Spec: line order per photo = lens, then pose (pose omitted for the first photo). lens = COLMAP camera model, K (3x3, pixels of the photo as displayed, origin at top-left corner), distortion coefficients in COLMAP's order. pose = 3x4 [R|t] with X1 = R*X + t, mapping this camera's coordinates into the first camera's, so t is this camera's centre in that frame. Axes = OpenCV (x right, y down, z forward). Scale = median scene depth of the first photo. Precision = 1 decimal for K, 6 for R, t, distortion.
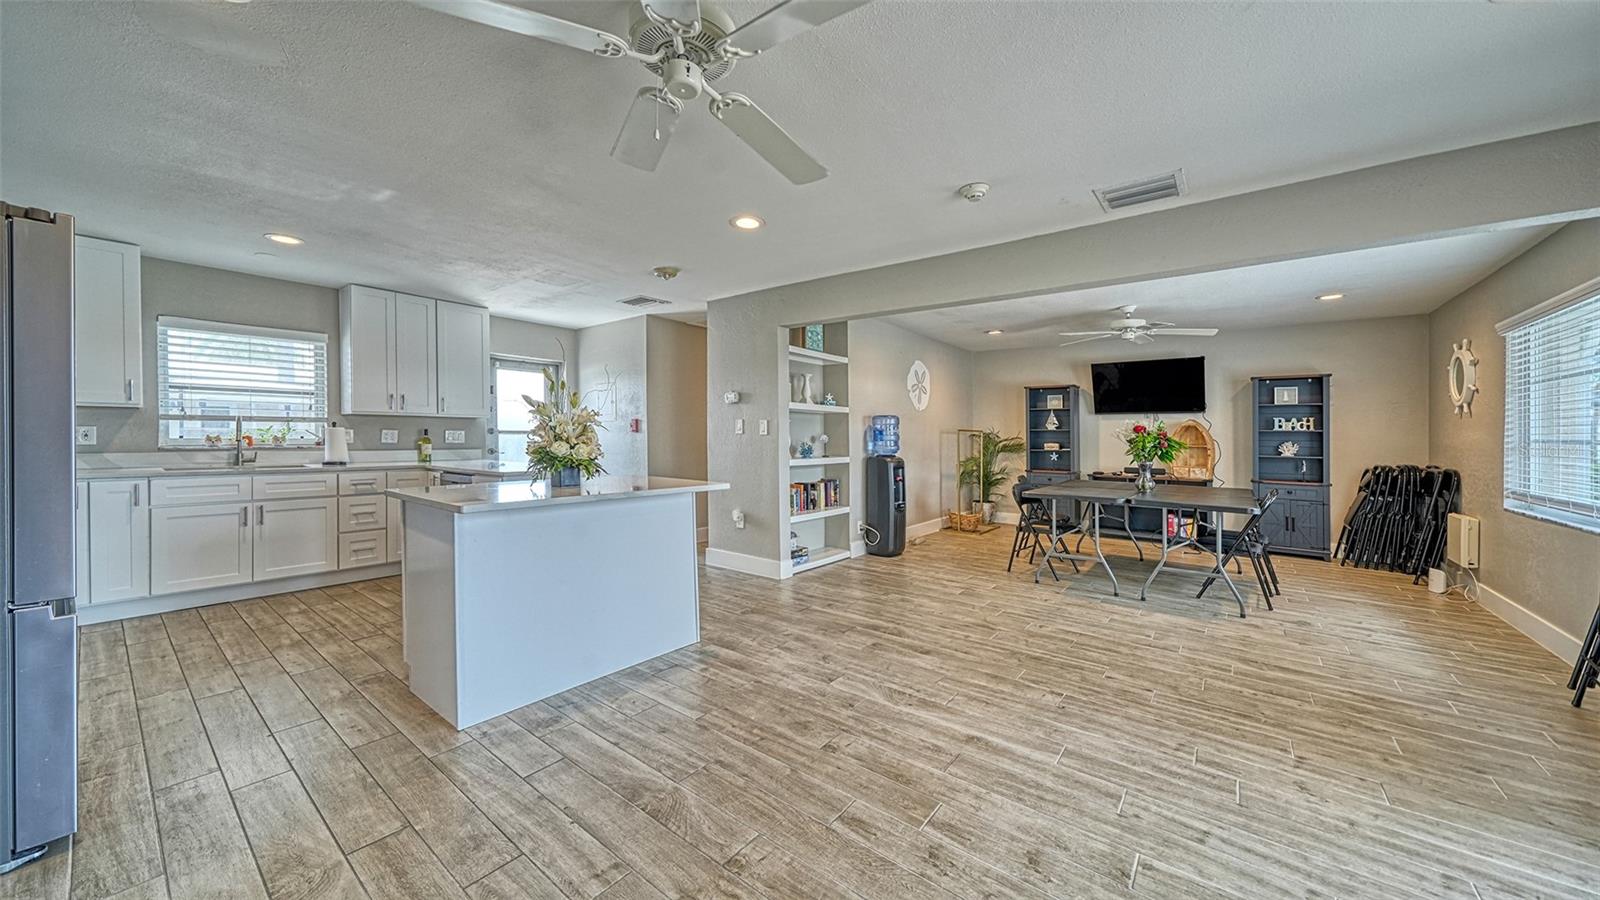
lens RADIAL K [[534.2, 0, 800.0], [0, 534.2, 450.0], [0, 0, 1]] dist [-0.000611, -0.000009]
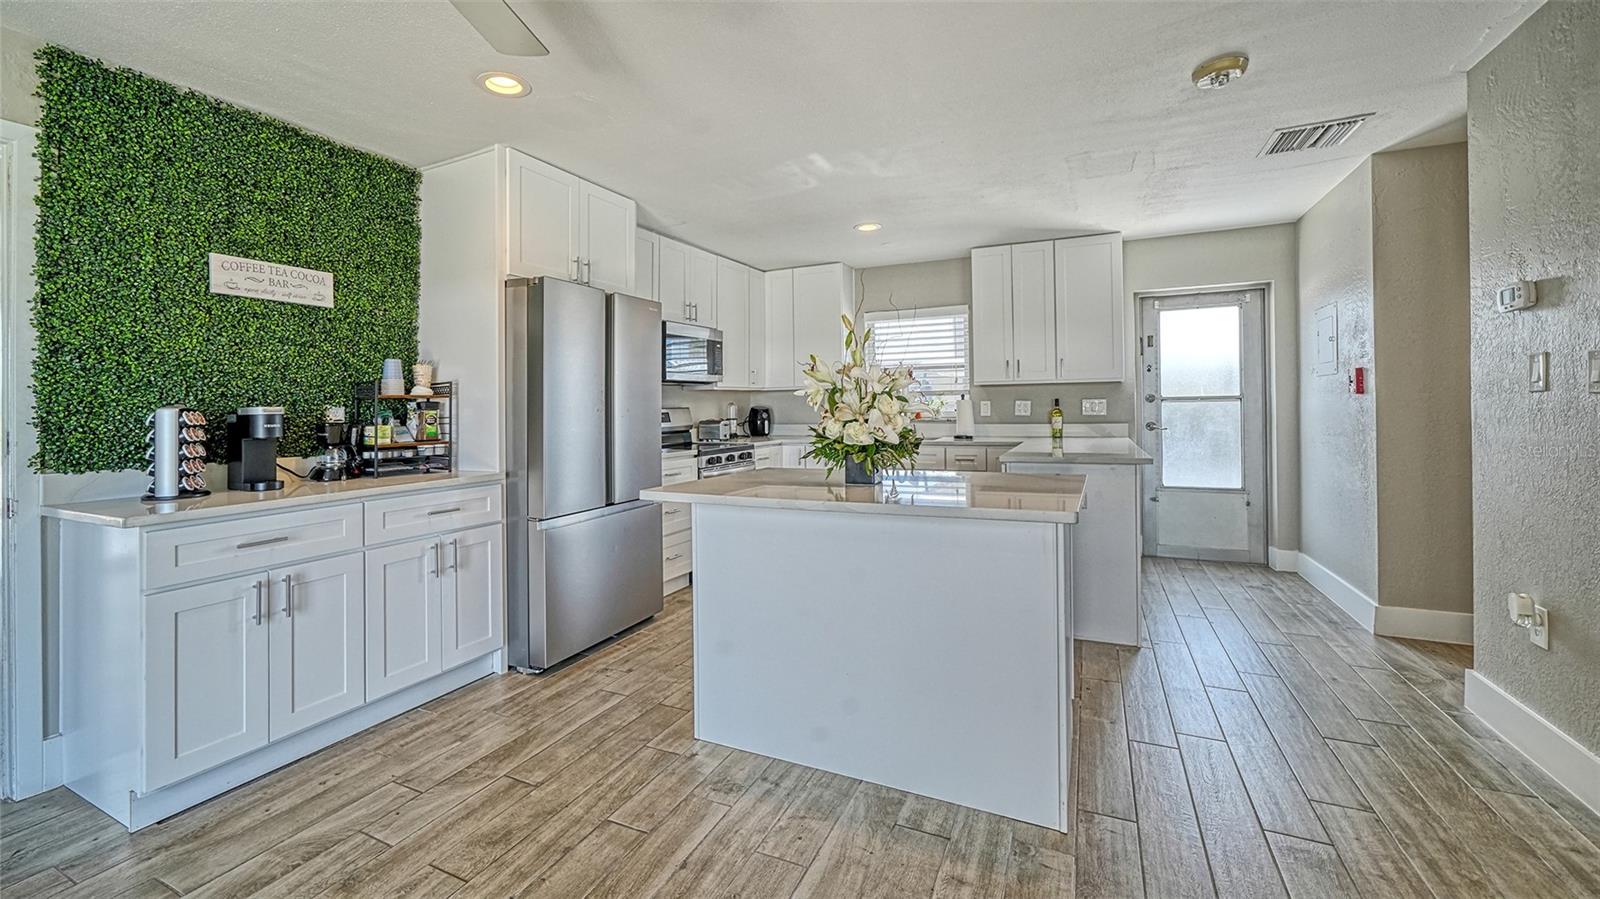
lens RADIAL K [[648.7, 0, 791.3], [0, 648.7, 420.0], [0, 0, 1]] dist [-0.011805, -0.000069]
pose [[0.220083, 0.006983, -0.975456, 0.181073], [-0.006635, 0.999962, 0.005661, -0.008473], [0.975459, 0.005226, 0.220121, 0.356879]]
